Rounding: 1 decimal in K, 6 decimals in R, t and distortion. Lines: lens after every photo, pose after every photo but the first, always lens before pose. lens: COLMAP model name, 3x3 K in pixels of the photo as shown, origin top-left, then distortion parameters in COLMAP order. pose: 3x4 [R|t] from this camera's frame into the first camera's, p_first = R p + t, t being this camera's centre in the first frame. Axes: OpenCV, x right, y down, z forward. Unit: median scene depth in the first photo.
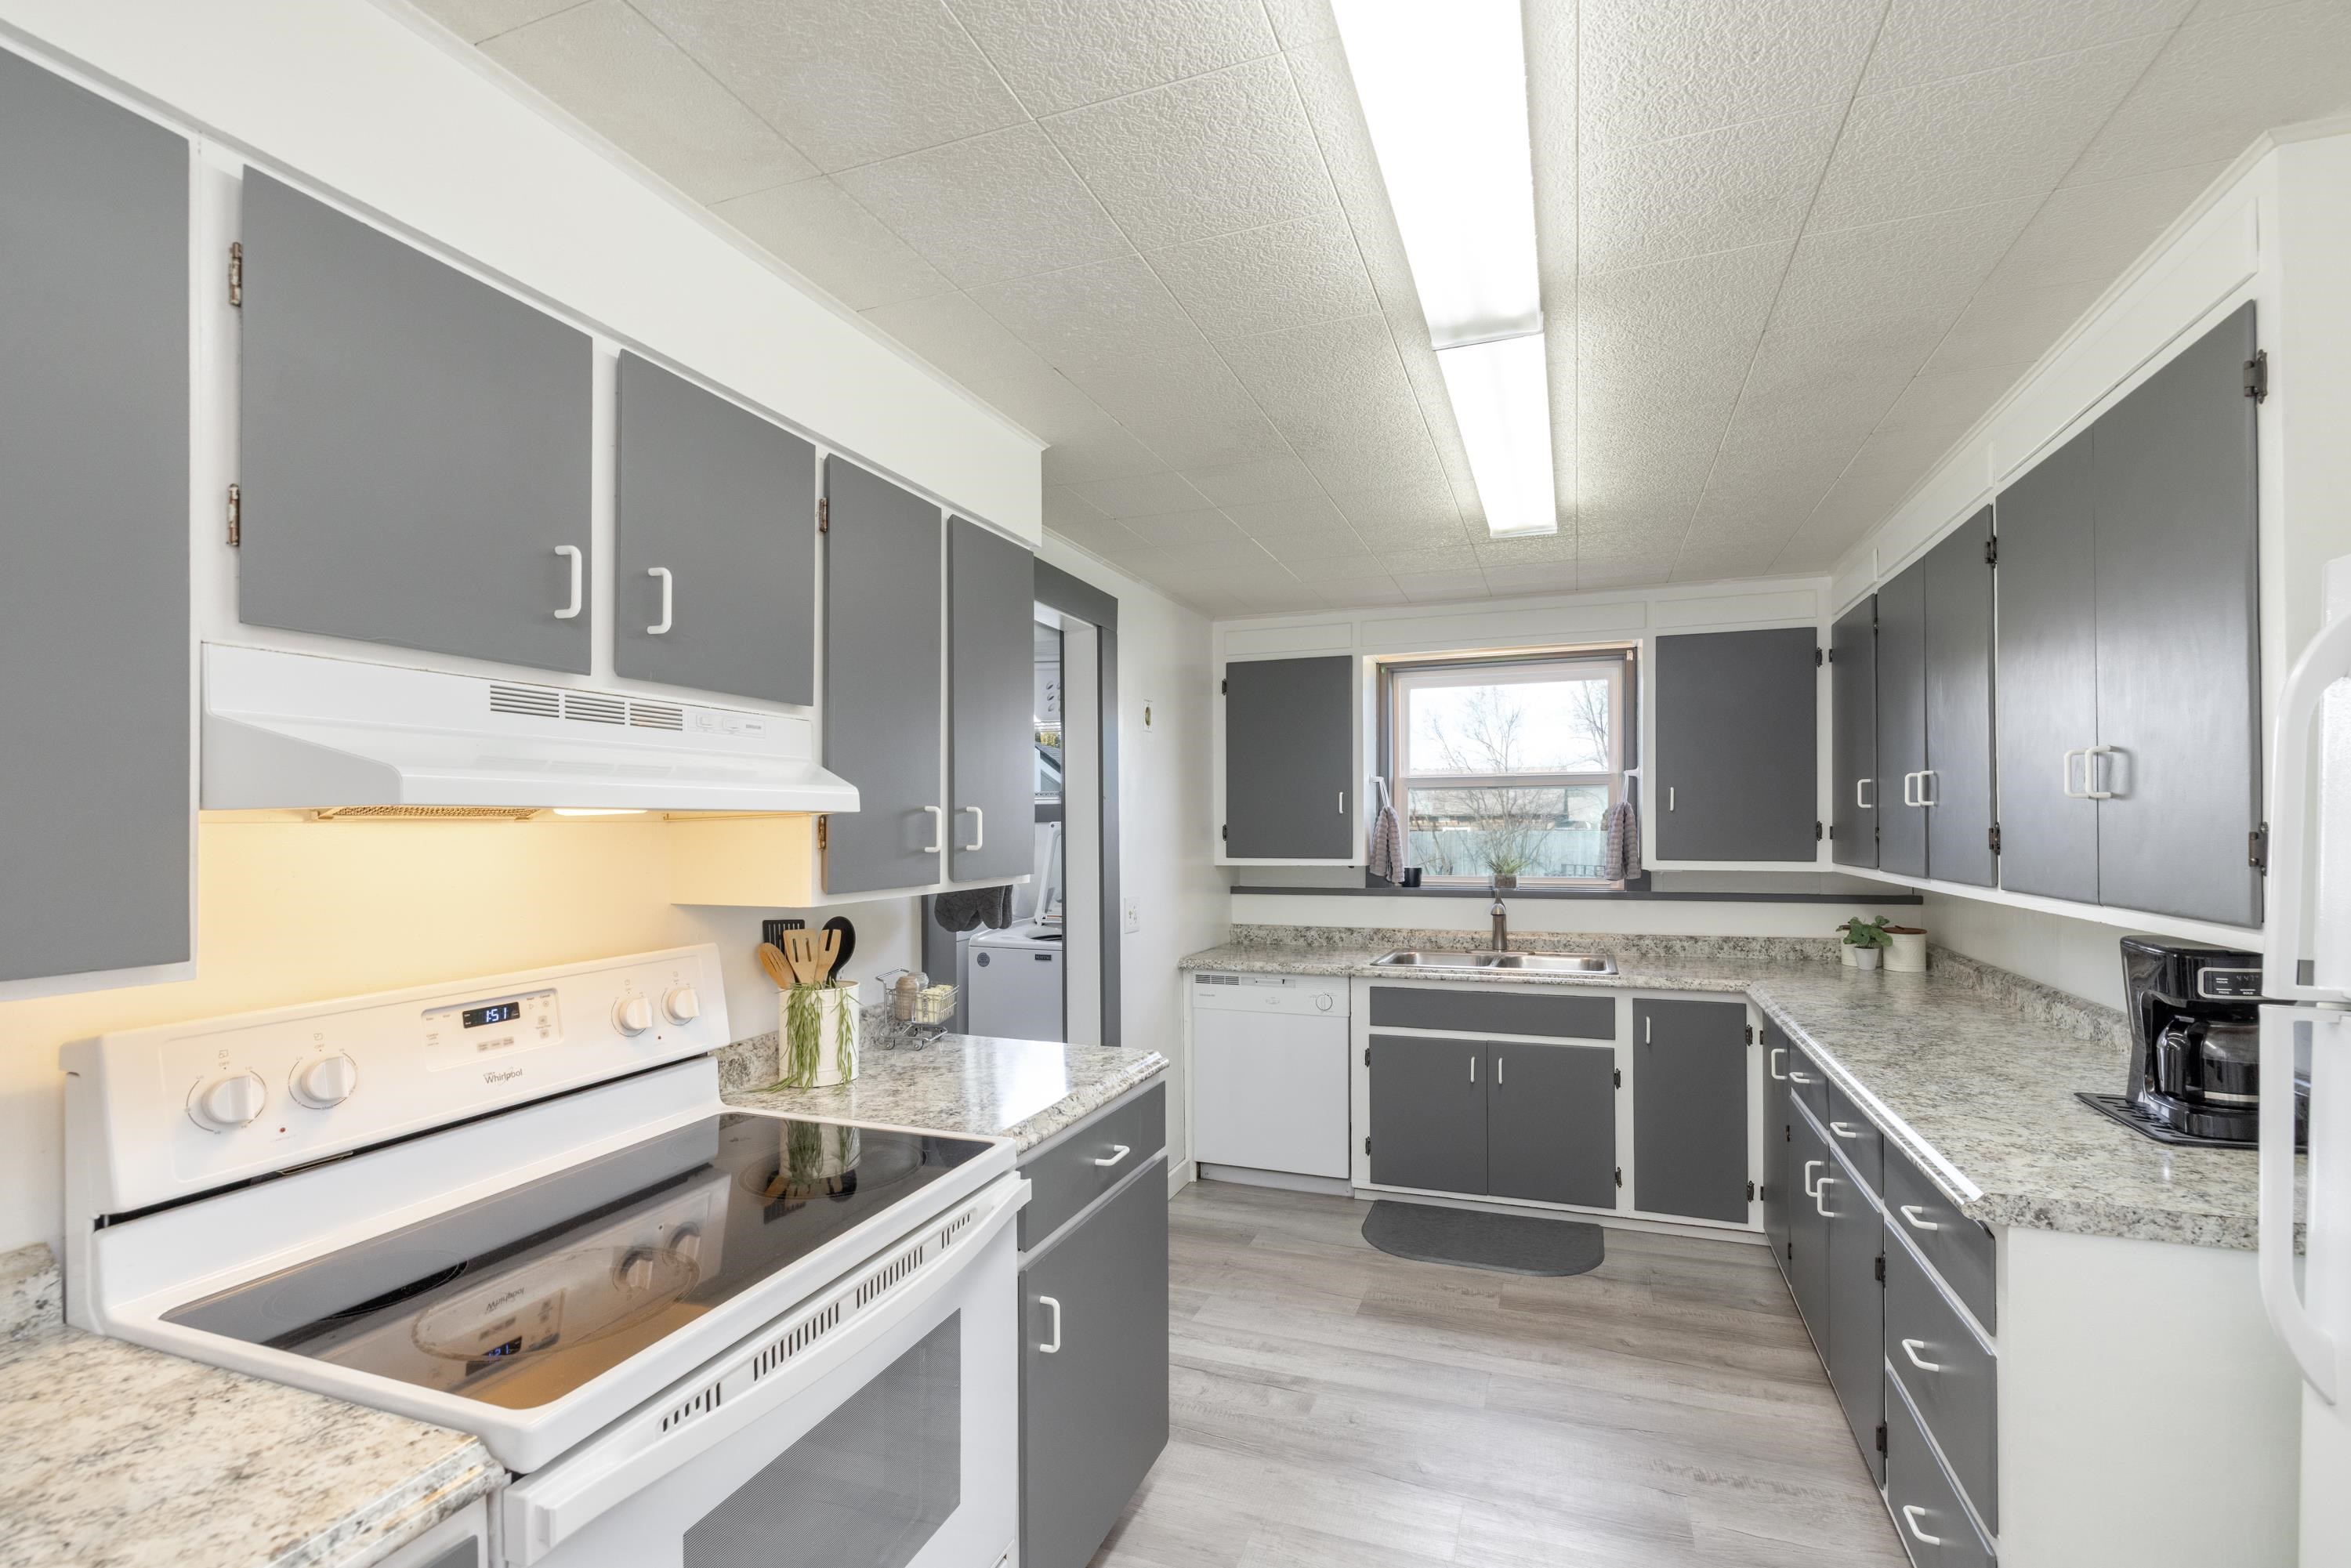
lens RADIAL K [[981.1, 0, 1250.2], [0, 981.1, 815.1], [0, 0, 1]] dist [0.000985, -0.000285]
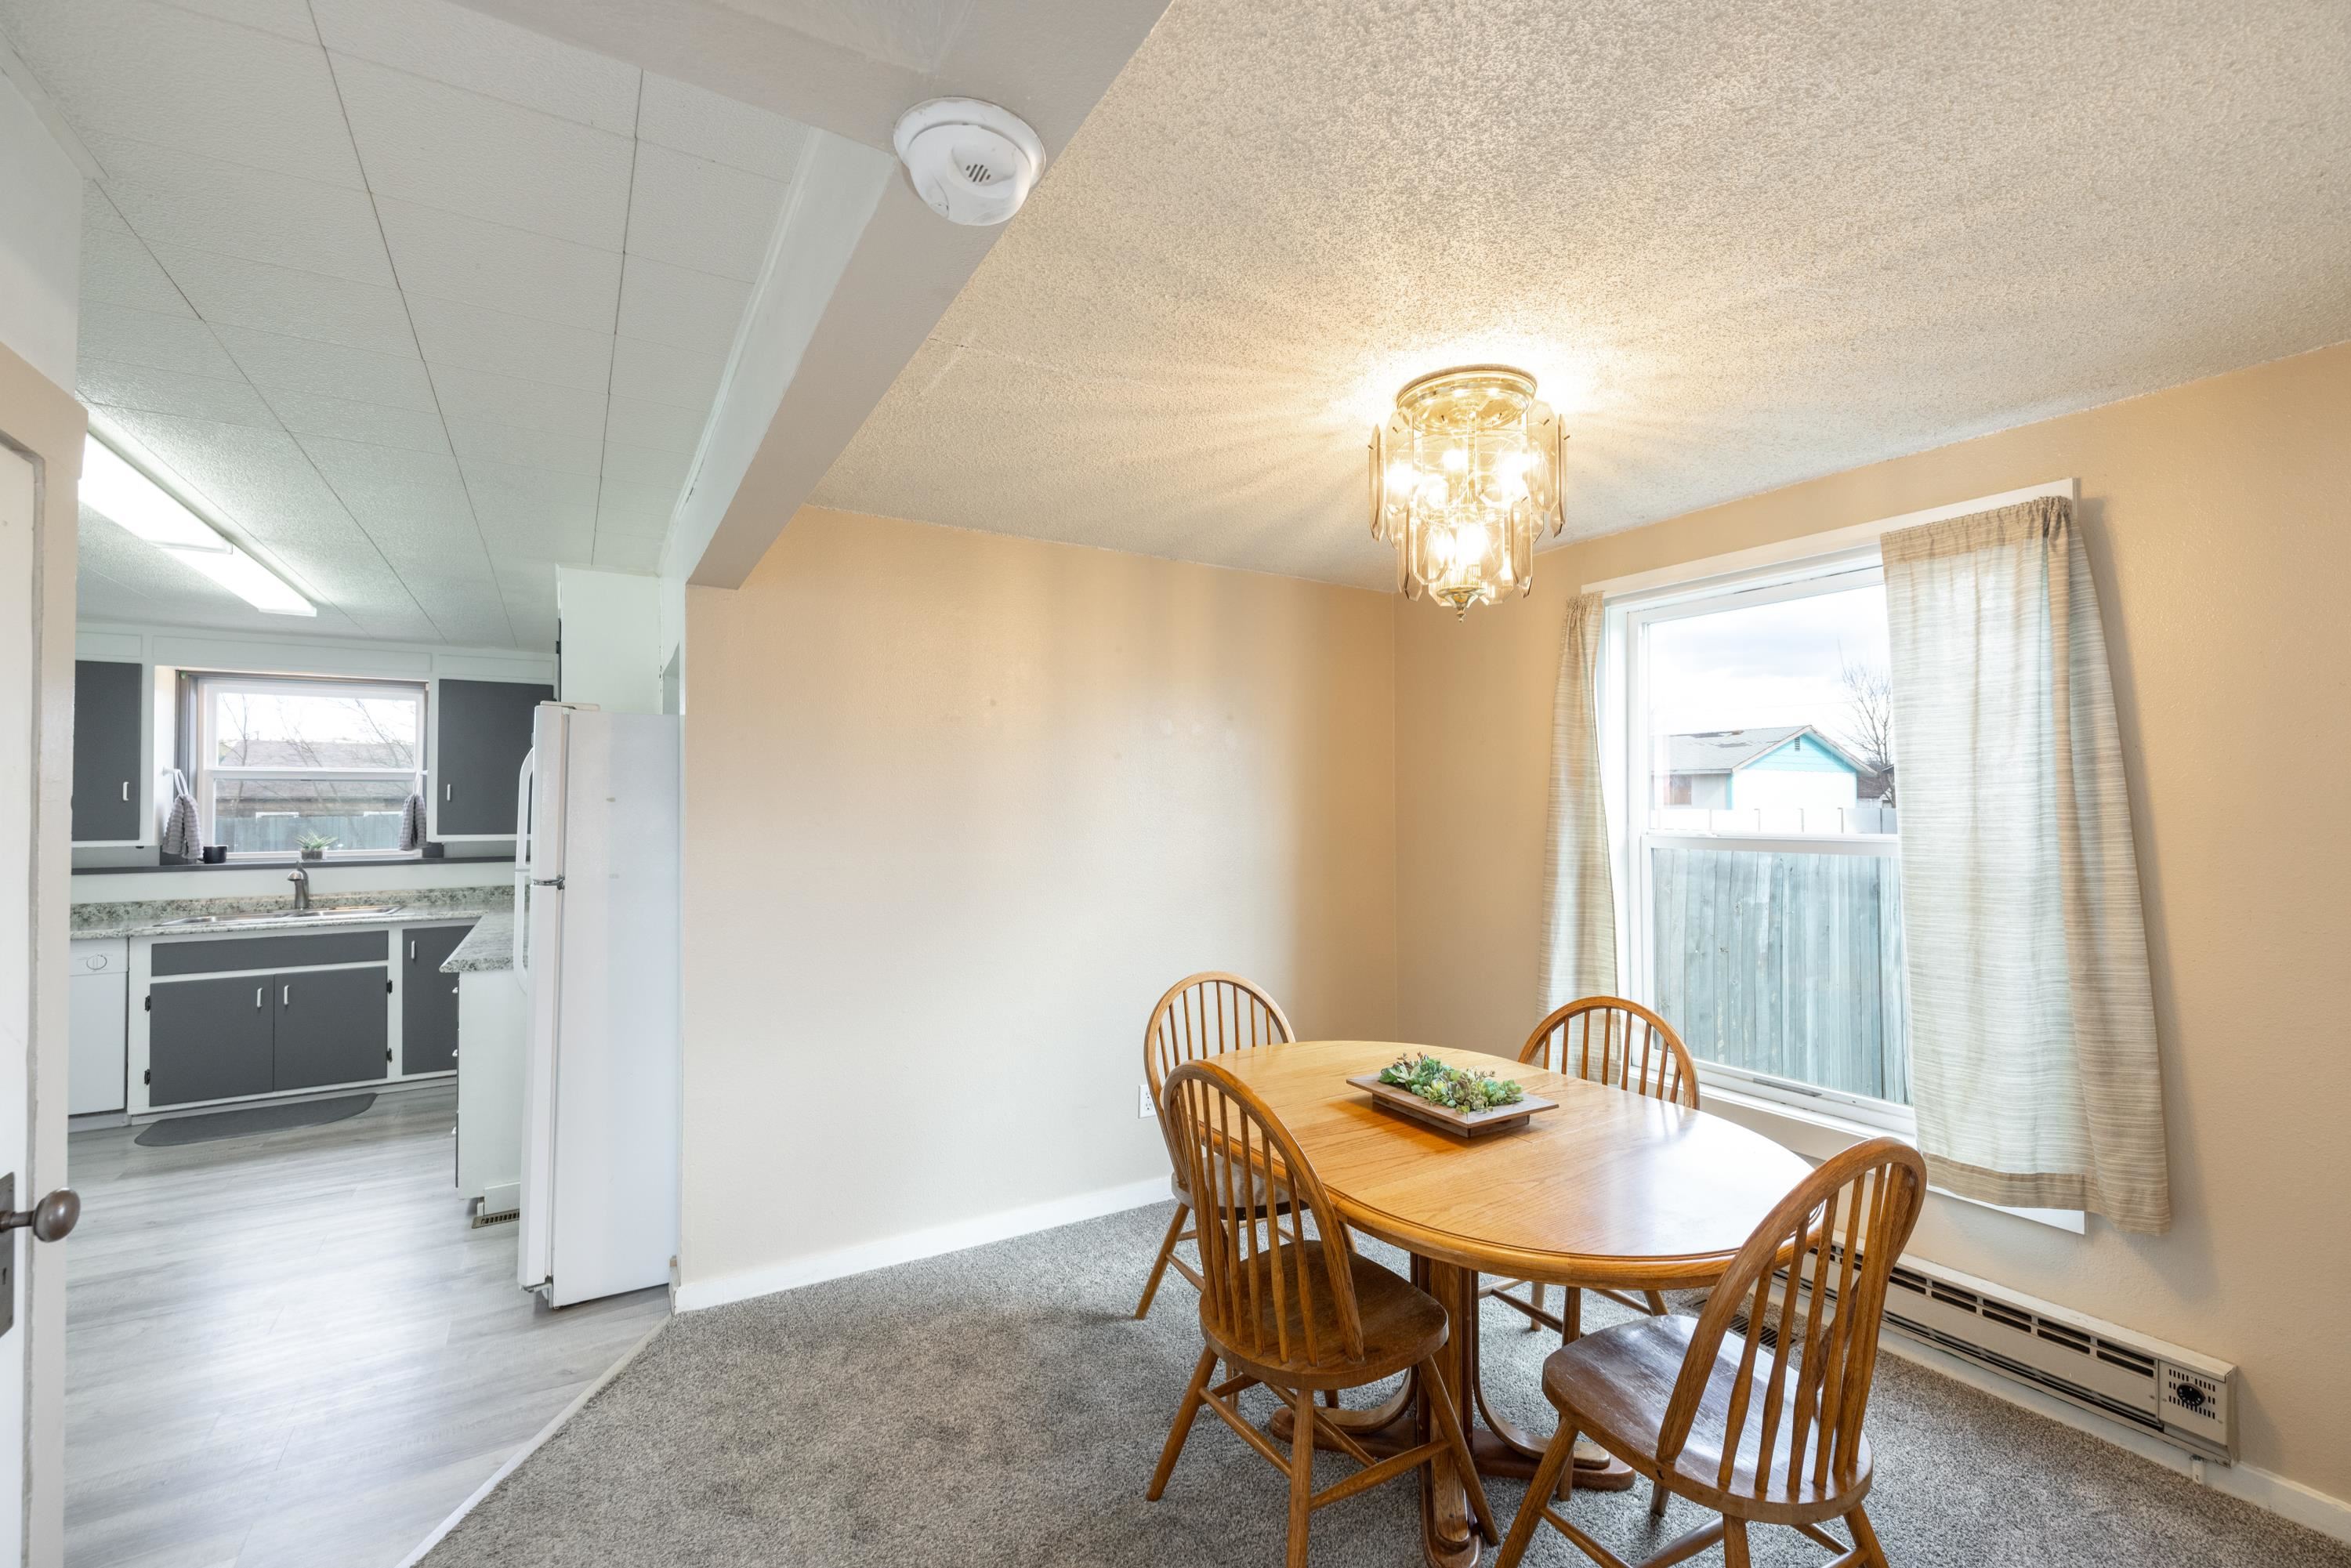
lens RADIAL K [[1009.3, 0, 1190.4], [0, 1009.3, 787.8], [0, 0, 1]] dist [-0.002106, -0.001228]
pose [[0.654191, 0.013169, 0.756215, 0.026908], [-0.005658, 0.999906, -0.012518, -0.013352], [-0.756308, 0.003910, 0.654204, -1.059486]]
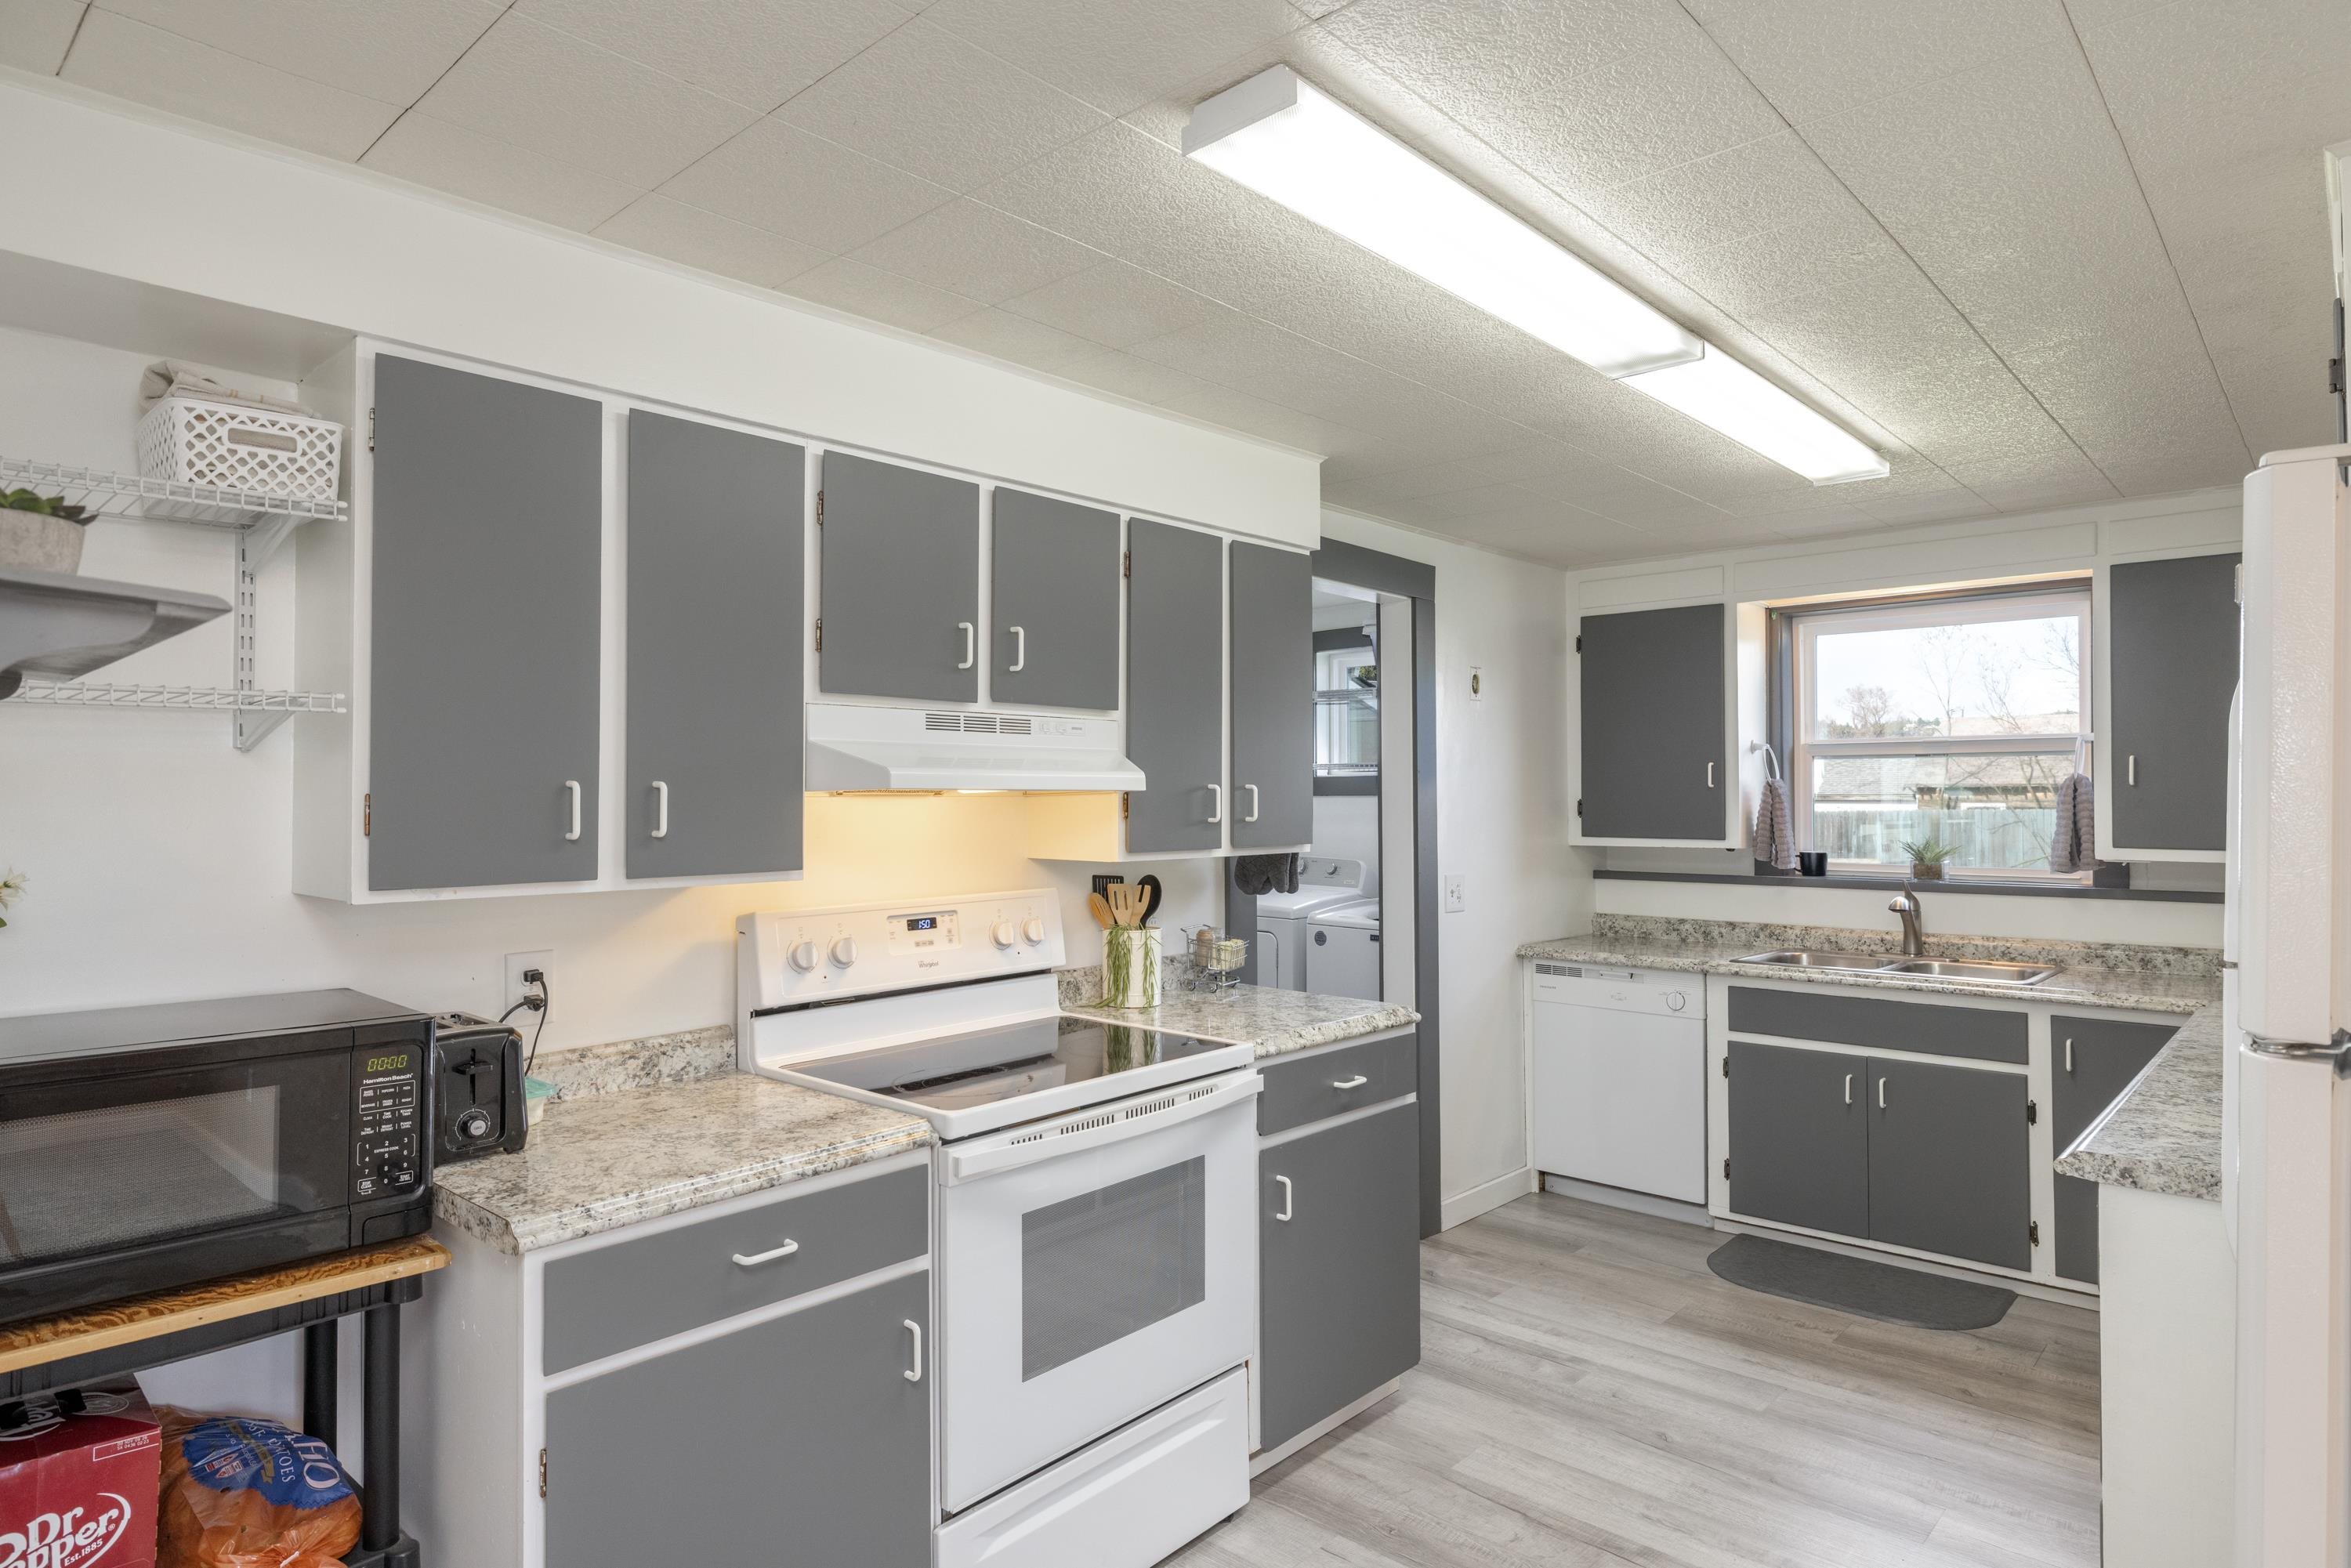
lens RADIAL K [[1332.4, 0, 1209.9], [0, 1332.4, 767.7], [0, 0, 1]] dist [-0.001730, 0.003132]
pose [[0.913667, -0.004160, -0.406442, 0.248321], [-0.000558, 0.999934, -0.011489, -0.007746], [0.406463, 0.010724, 0.913604, -0.370165]]
